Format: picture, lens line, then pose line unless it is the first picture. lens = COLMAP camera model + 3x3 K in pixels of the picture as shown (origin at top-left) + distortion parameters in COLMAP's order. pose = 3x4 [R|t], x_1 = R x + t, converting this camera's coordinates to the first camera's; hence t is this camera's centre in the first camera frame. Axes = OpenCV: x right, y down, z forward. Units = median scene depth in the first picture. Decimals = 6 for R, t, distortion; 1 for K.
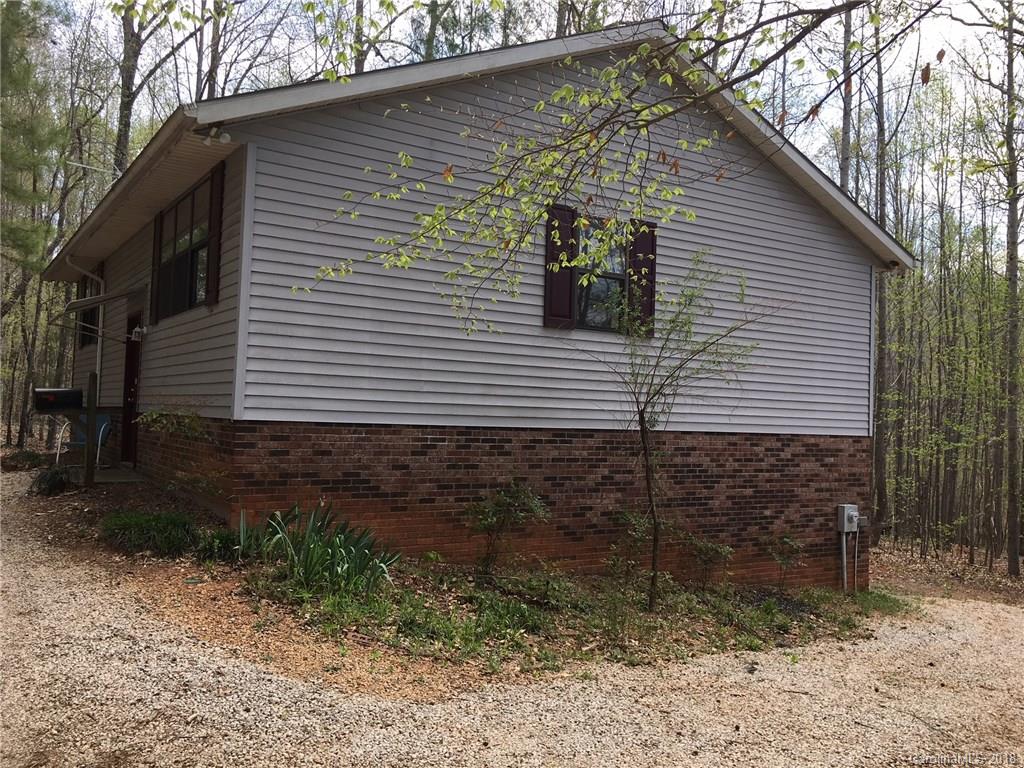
lens RADIAL K [[867.1, 0, 511.6], [0, 867.1, 383.4], [0, 0, 1]] dist [0.081173, -0.102342]
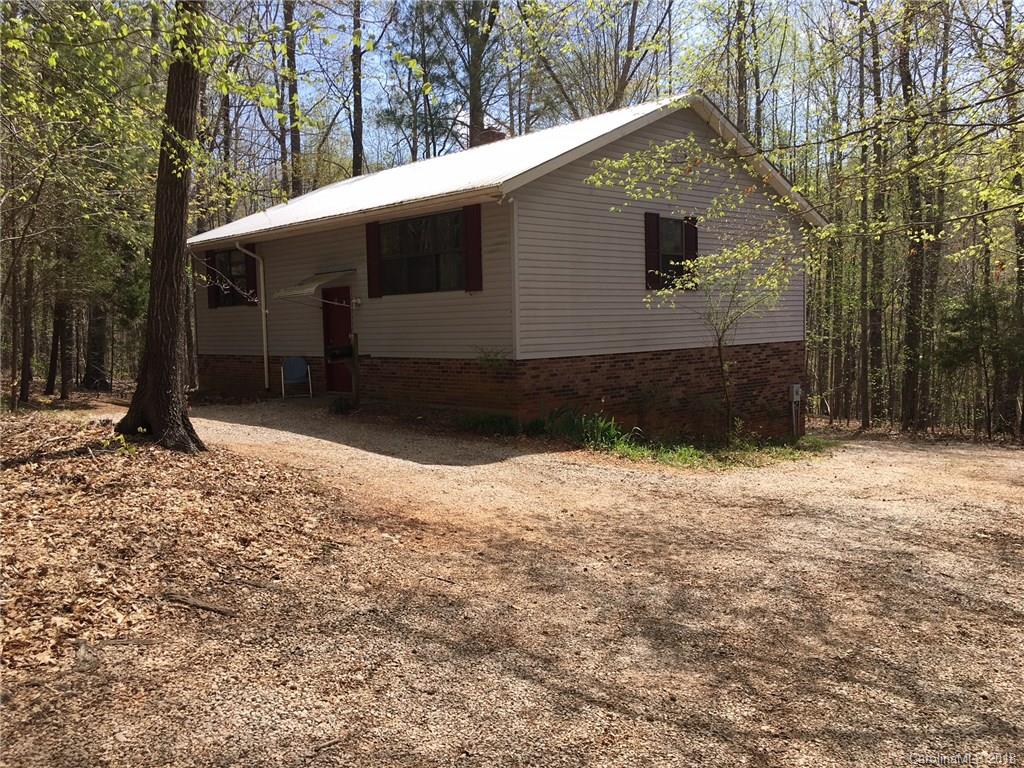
lens RADIAL K [[867.1, 0, 511.7], [0, 867.1, 384.6], [0, 0, 1]] dist [0.081173, -0.102342]
pose [[0.979552, -0.073439, 0.187310, -0.528280], [0.053054, 0.992334, 0.111614, -0.083163], [-0.194071, -0.099394, 0.975939, -0.565655]]
